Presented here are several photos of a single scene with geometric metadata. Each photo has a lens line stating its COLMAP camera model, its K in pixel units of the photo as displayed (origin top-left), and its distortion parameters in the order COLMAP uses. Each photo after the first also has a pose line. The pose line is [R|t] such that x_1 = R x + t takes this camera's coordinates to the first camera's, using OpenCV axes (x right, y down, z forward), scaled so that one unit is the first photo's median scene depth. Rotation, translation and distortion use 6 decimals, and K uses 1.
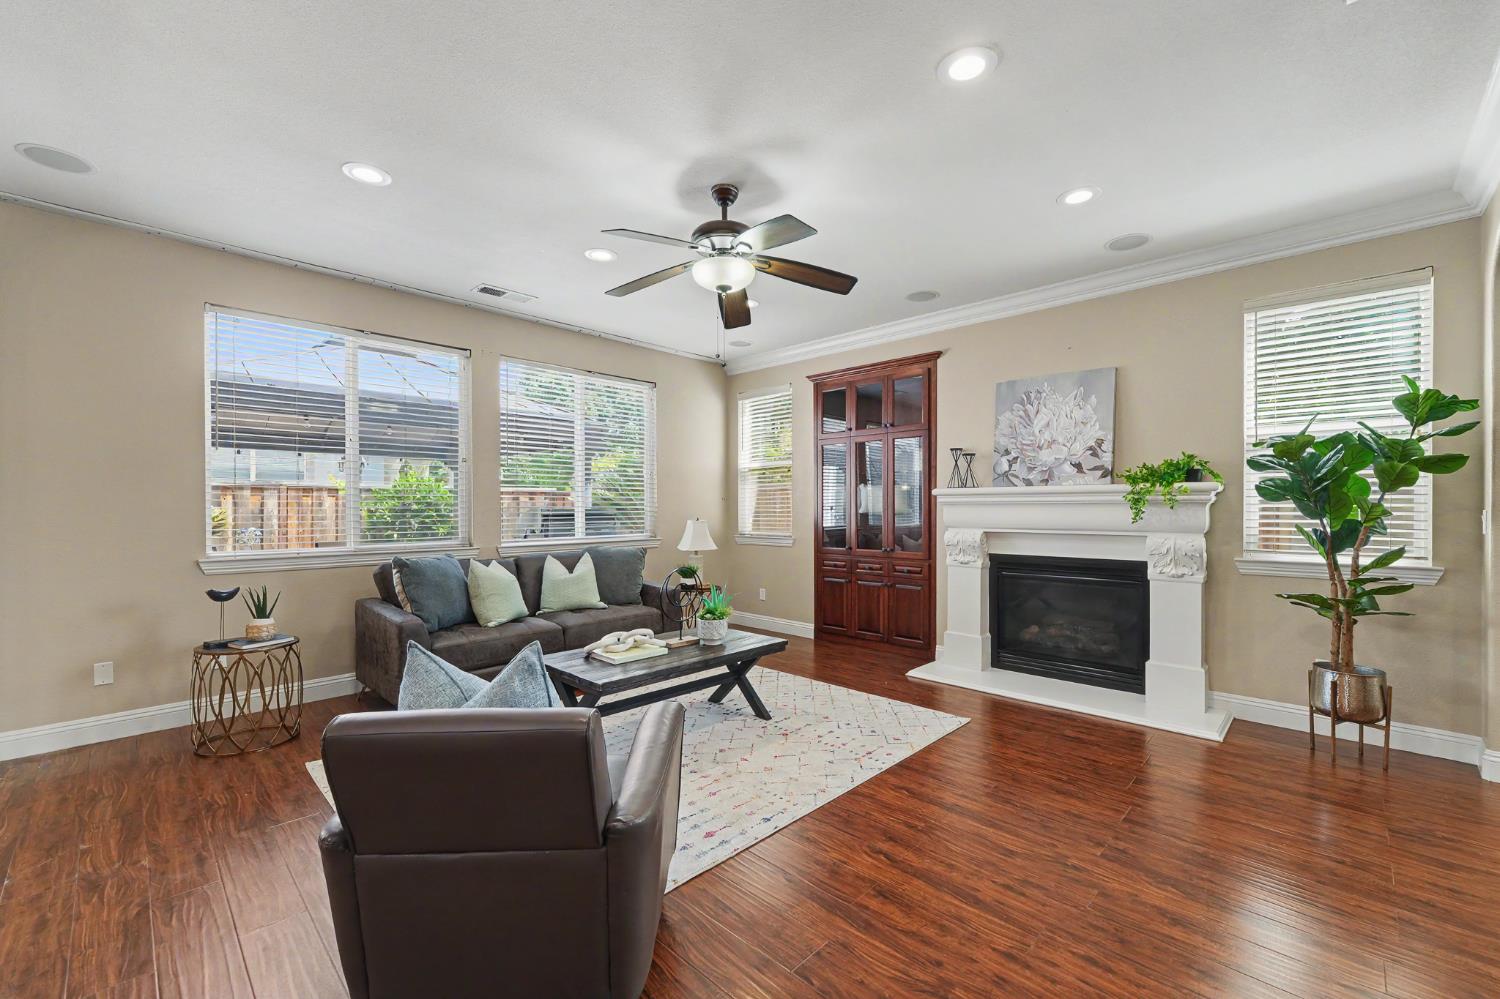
lens RADIAL K [[614.2, 0, 749.5], [0, 614.2, 511.4], [0, 0, 1]] dist [0.001952, -0.000699]
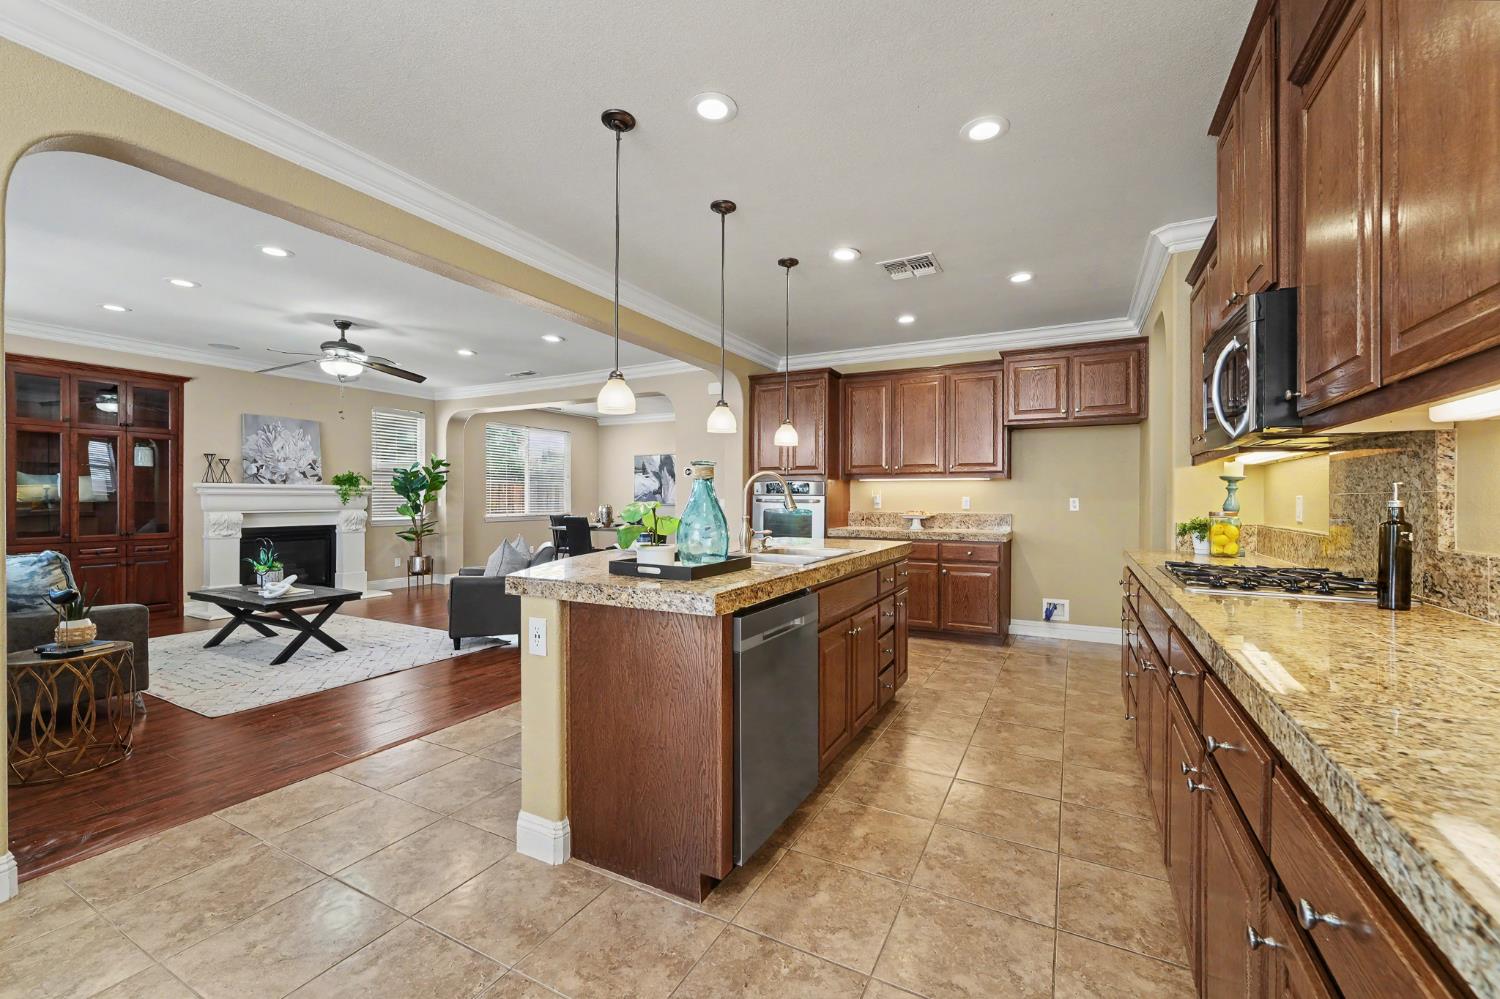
lens RADIAL K [[614.2, 0, 755.3], [0, 614.2, 498.0], [0, 0, 1]] dist [0.001952, -0.000699]
pose [[-0.281034, 0.000717, 0.959698, -1.485745], [0.002915, 0.999996, 0.000107, -0.000331], [-0.959693, 0.002828, -0.281035, 0.239819]]
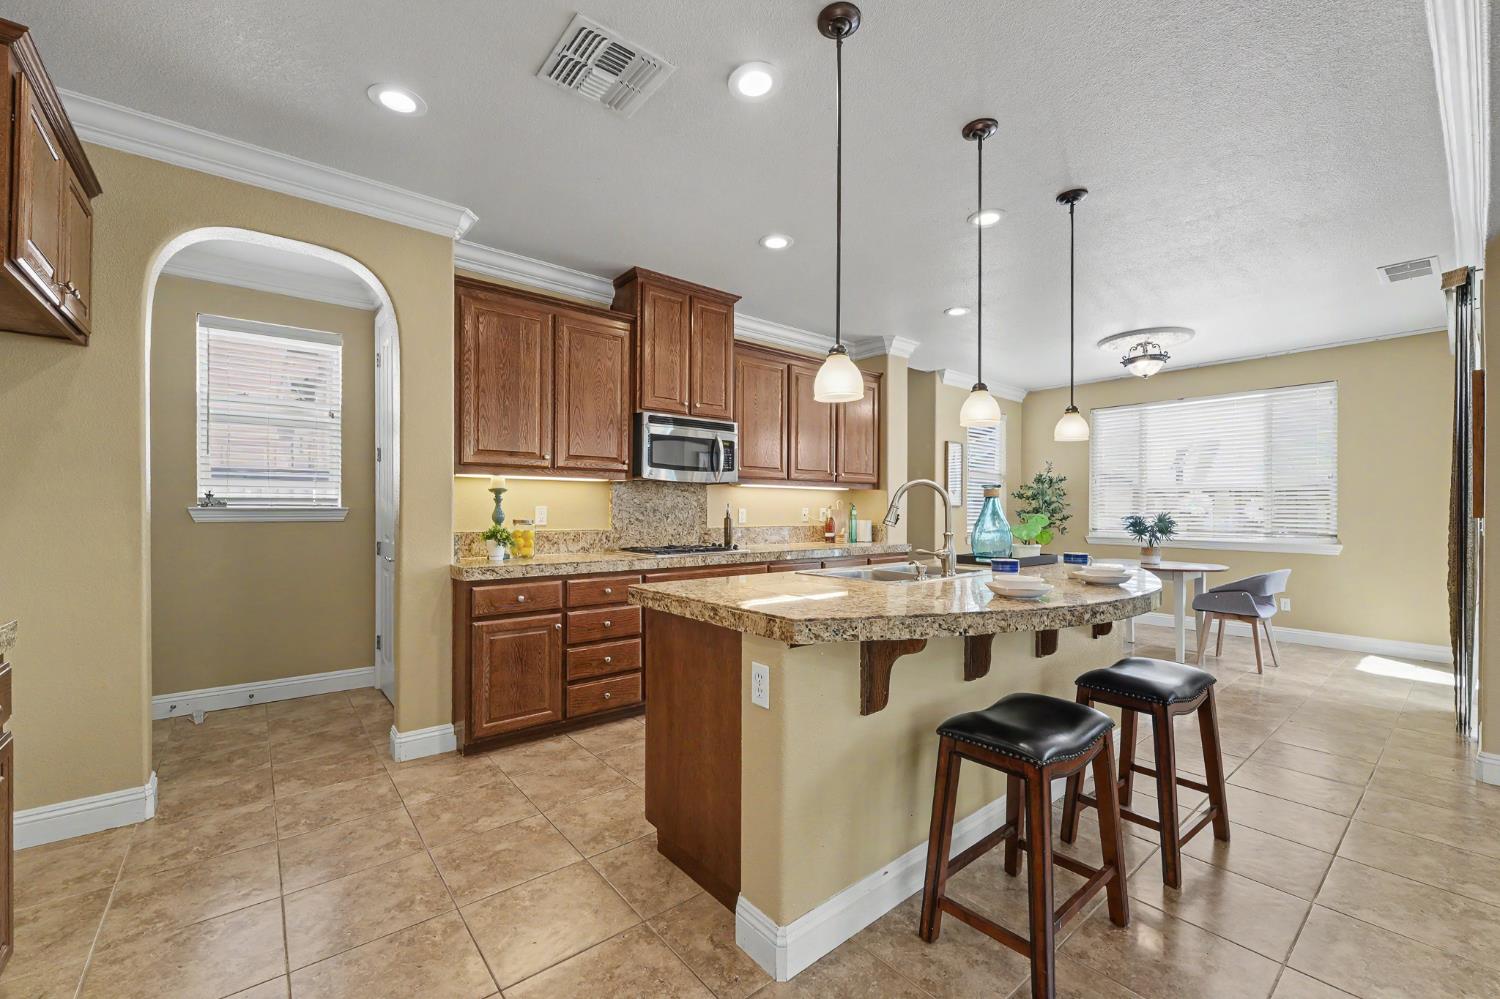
lens RADIAL K [[614.2, 0, 752.9], [0, 614.2, 508.8], [0, 0, 1]] dist [0.001952, -0.000699]
pose [[-0.112282, -0.000064, -0.993676, -0.145006], [-0.010026, 0.999949, 0.001068, -0.000345], [0.993626, 0.010082, -0.112277, -0.082113]]
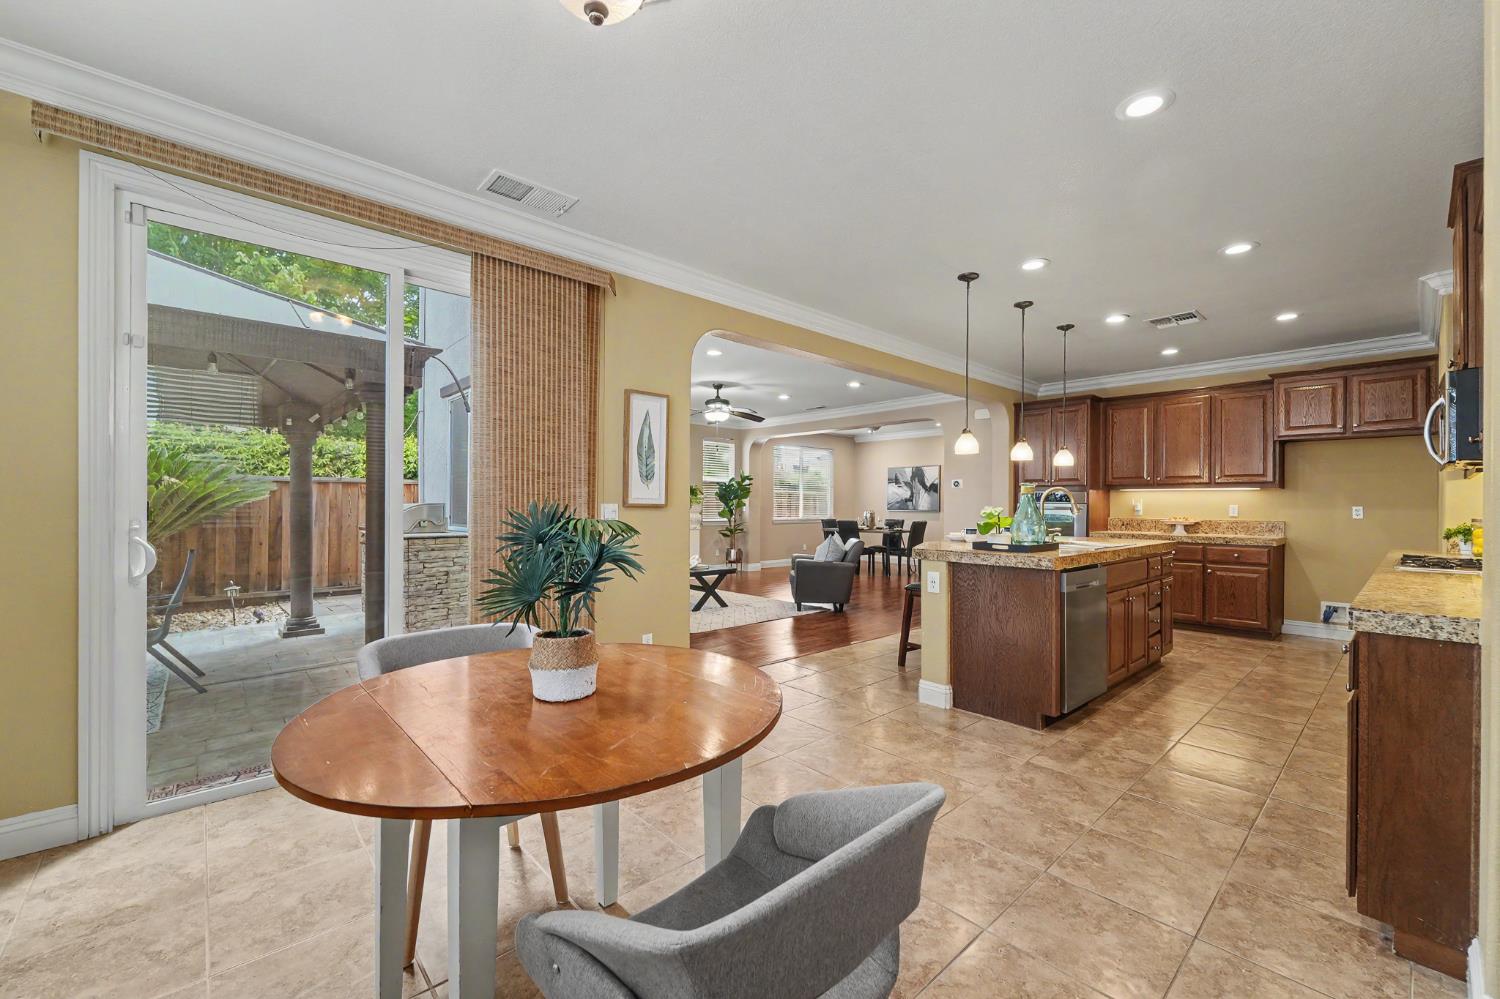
lens RADIAL K [[614.2, 0, 747.2], [0, 614.2, 502.7], [0, 0, 1]] dist [0.001952, -0.000699]
pose [[0.068411, 0.004021, 0.997649, -1.878357], [-0.000060, 0.999992, -0.004026, -0.000928], [-0.997657, 0.000216, 0.068411, 0.483428]]
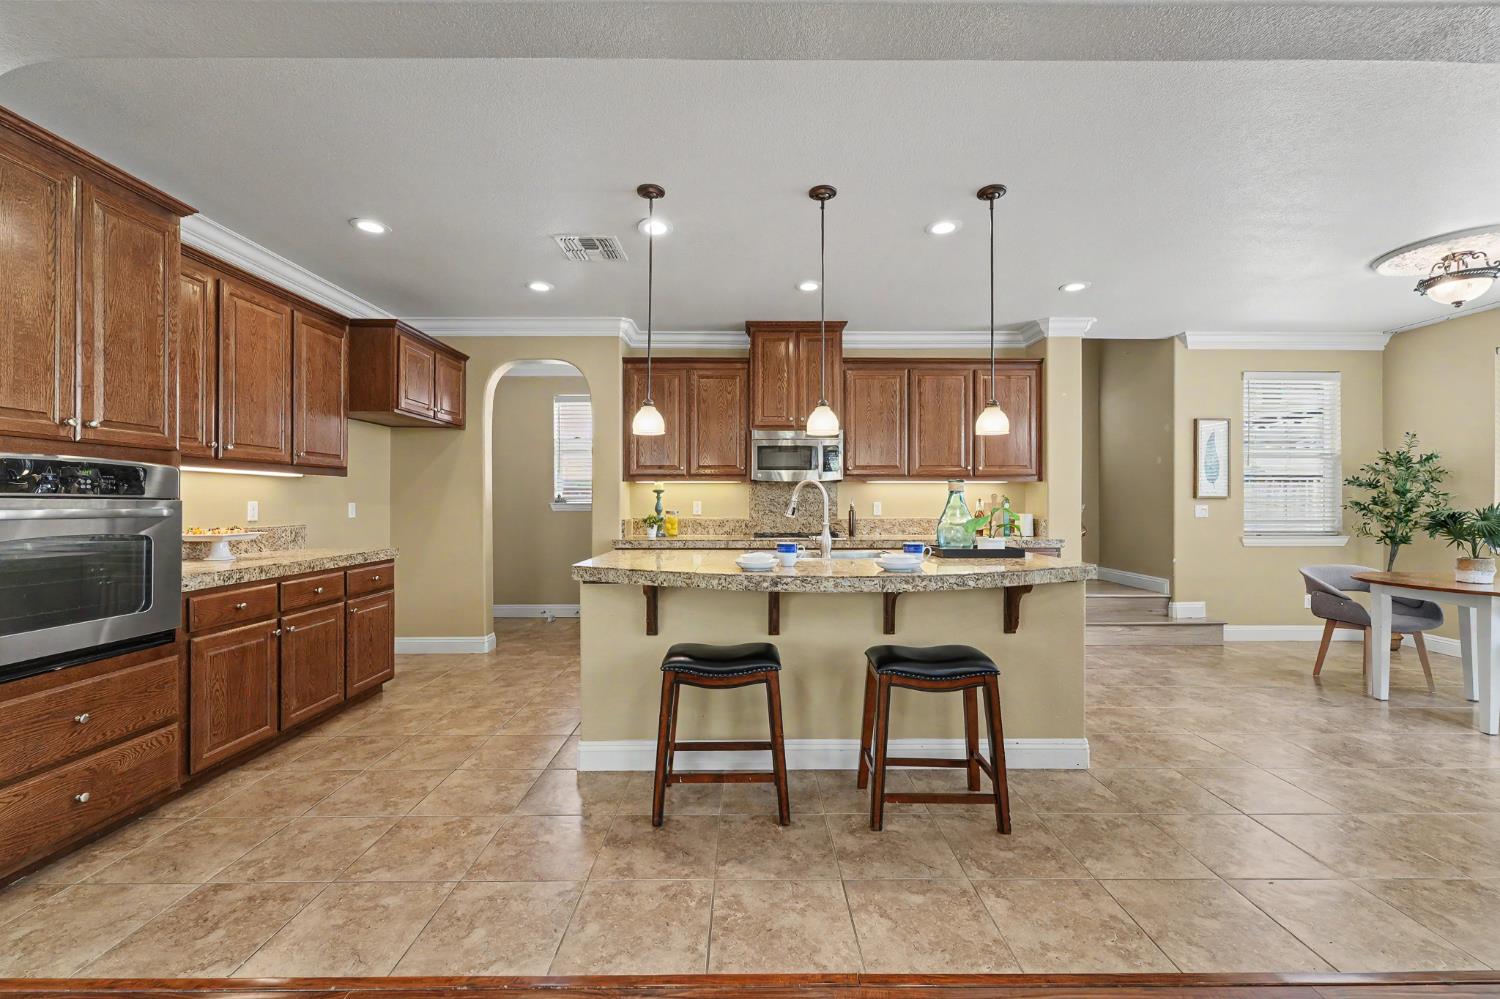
lens RADIAL K [[614.2, 0, 748.5], [0, 614.2, 501.0], [0, 0, 1]] dist [0.001952, -0.000699]
pose [[-0.717684, 0.001249, -0.696368, -0.188700], [-0.002630, 0.999986, 0.004505, -0.007489], [0.696364, 0.005064, -0.717671, 0.517026]]
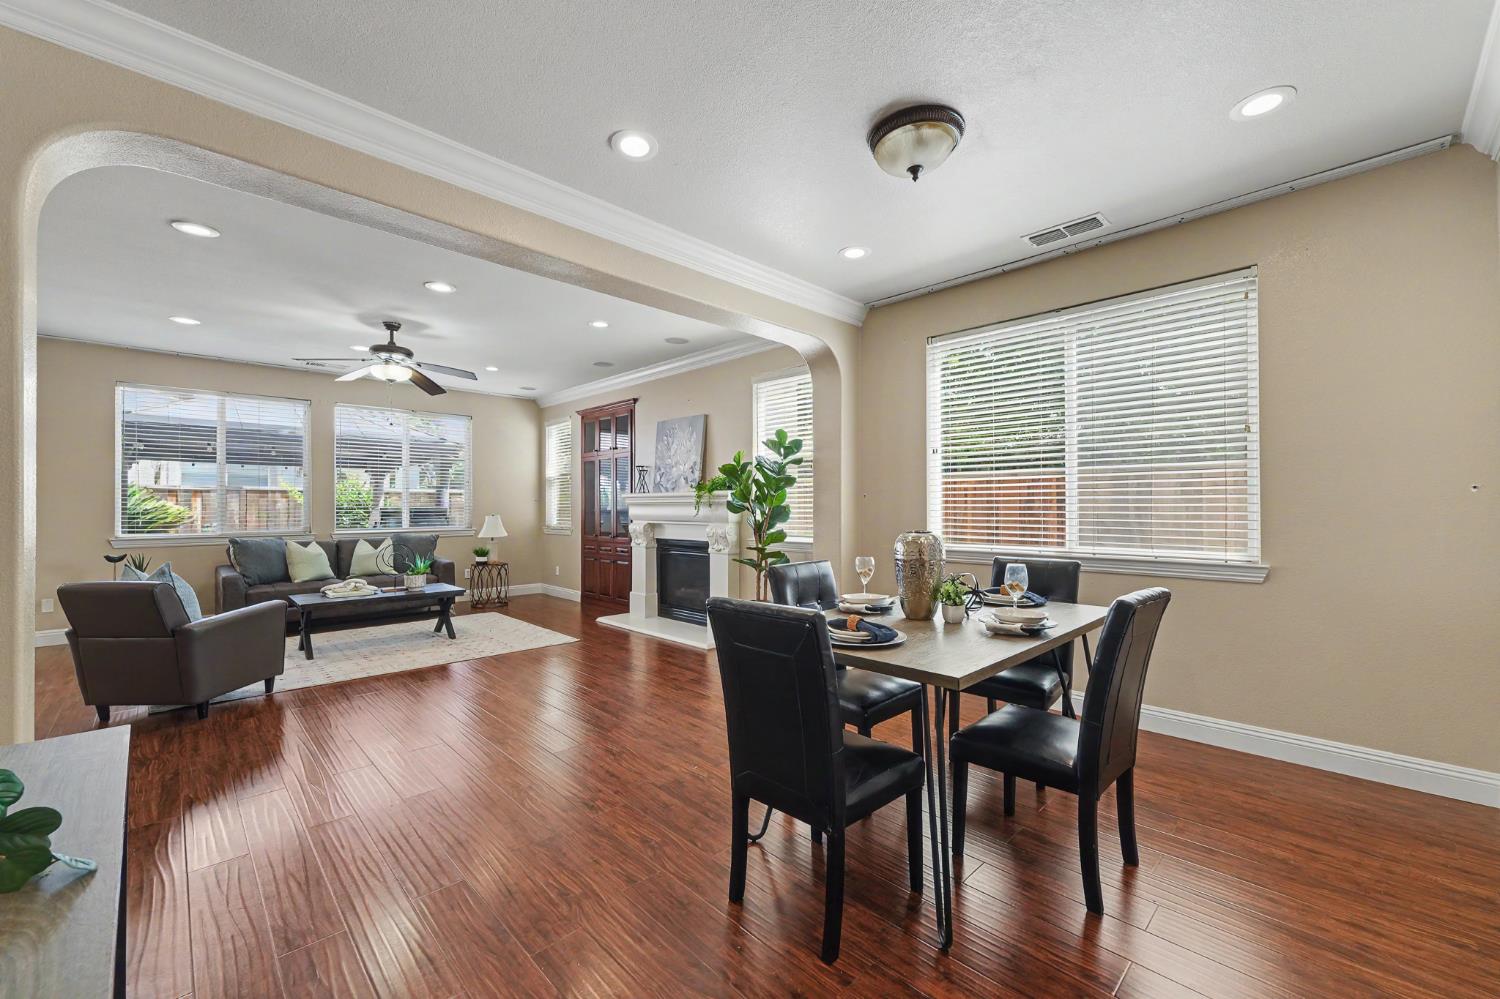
lens RADIAL K [[614.2, 0, 751.9], [0, 614.2, 511.1], [0, 0, 1]] dist [0.001952, -0.000699]
pose [[0.999625, -0.000916, -0.027354, 0.714268], [0.000982, 0.999997, 0.002391, 0.001478], [0.027352, -0.002417, 0.999623, -0.493162]]
